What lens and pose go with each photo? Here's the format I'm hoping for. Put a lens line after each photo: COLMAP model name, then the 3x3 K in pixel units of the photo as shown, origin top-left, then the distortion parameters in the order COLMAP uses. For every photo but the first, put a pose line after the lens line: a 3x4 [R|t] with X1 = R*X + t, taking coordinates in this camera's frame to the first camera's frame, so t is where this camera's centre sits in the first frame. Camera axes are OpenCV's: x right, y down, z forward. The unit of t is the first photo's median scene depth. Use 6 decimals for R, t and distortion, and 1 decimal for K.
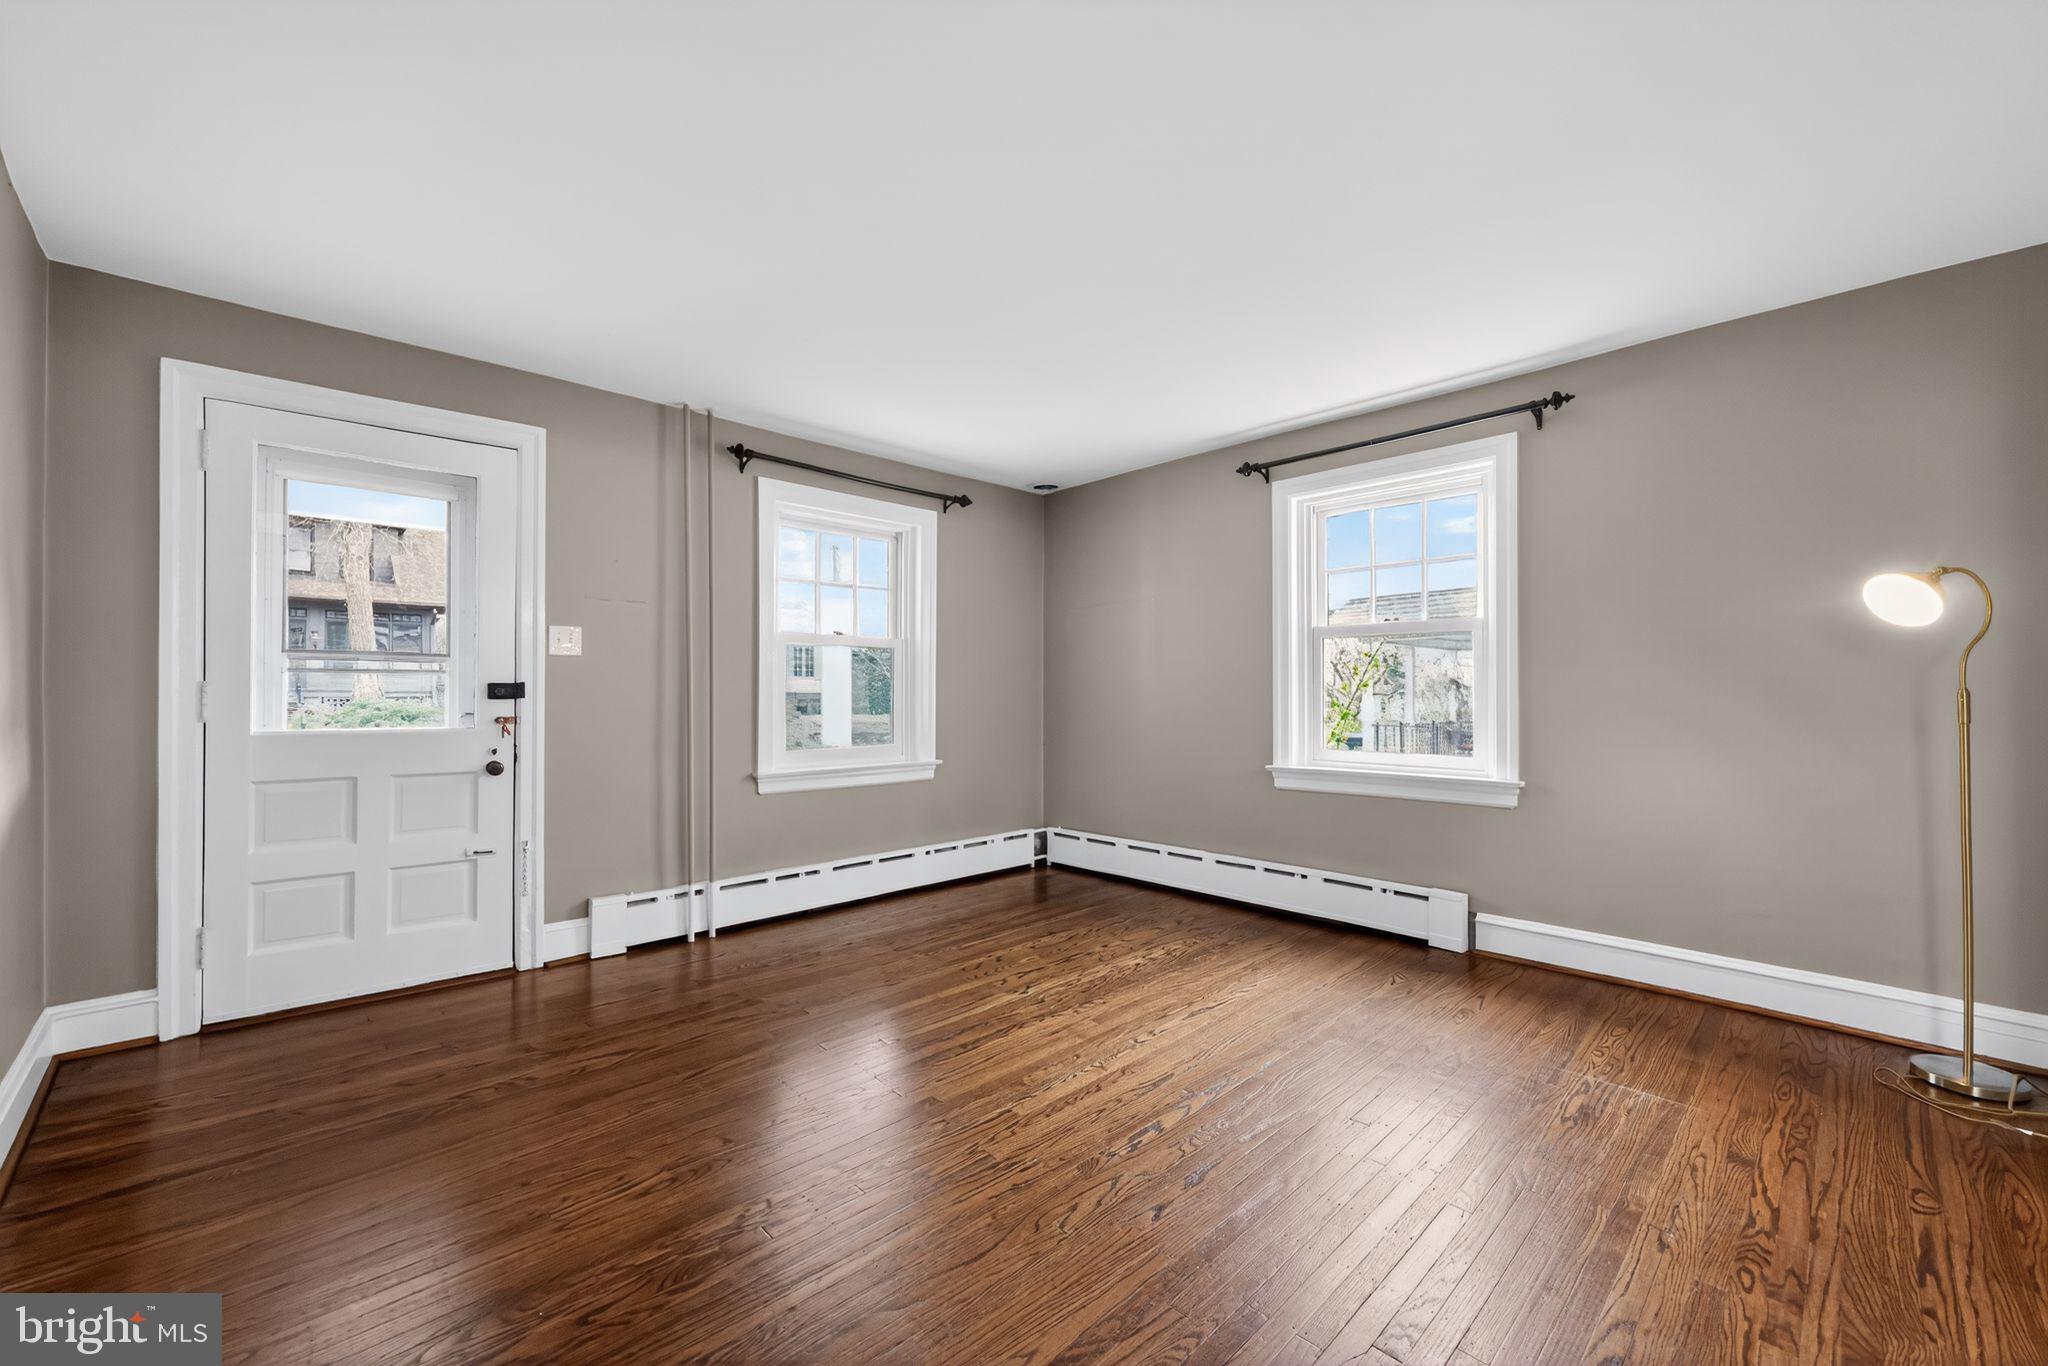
lens RADIAL K [[824.3, 0, 1017.5], [0, 824.3, 690.4], [0, 0, 1]] dist [0.000084, -0.000143]
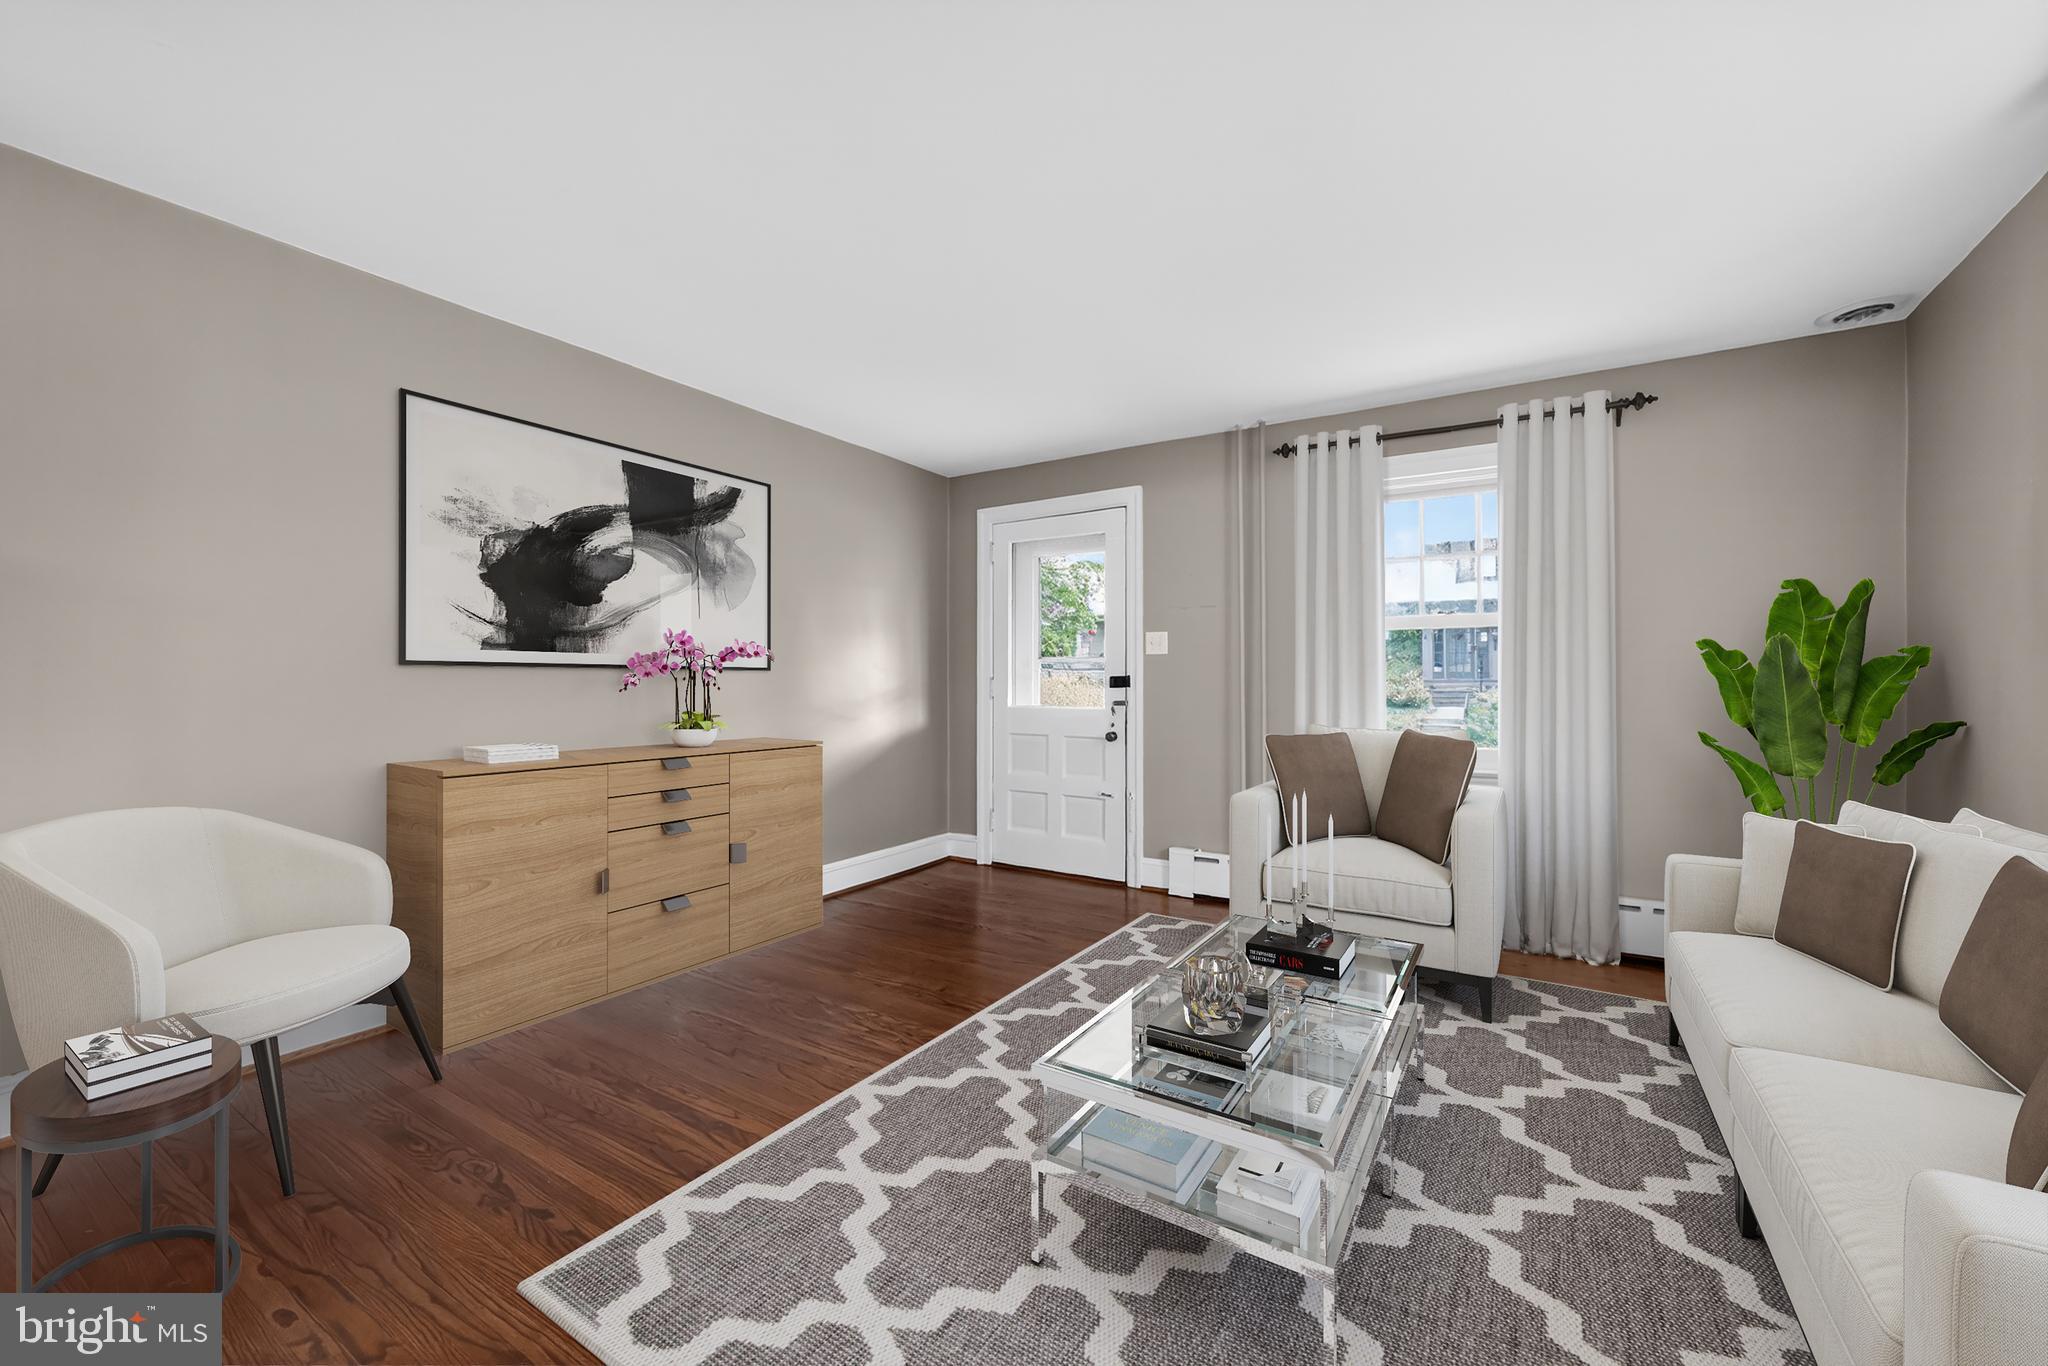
lens RADIAL K [[824.3, 0, 1017.5], [0, 824.3, 690.4], [0, 0, 1]] dist [0.000084, -0.000143]
pose [[0.242219, 0.006565, -0.970199, 0.683712], [-0.000603, 0.999978, 0.006616, 0.005858], [0.970222, -0.001017, 0.242217, 0.491410]]
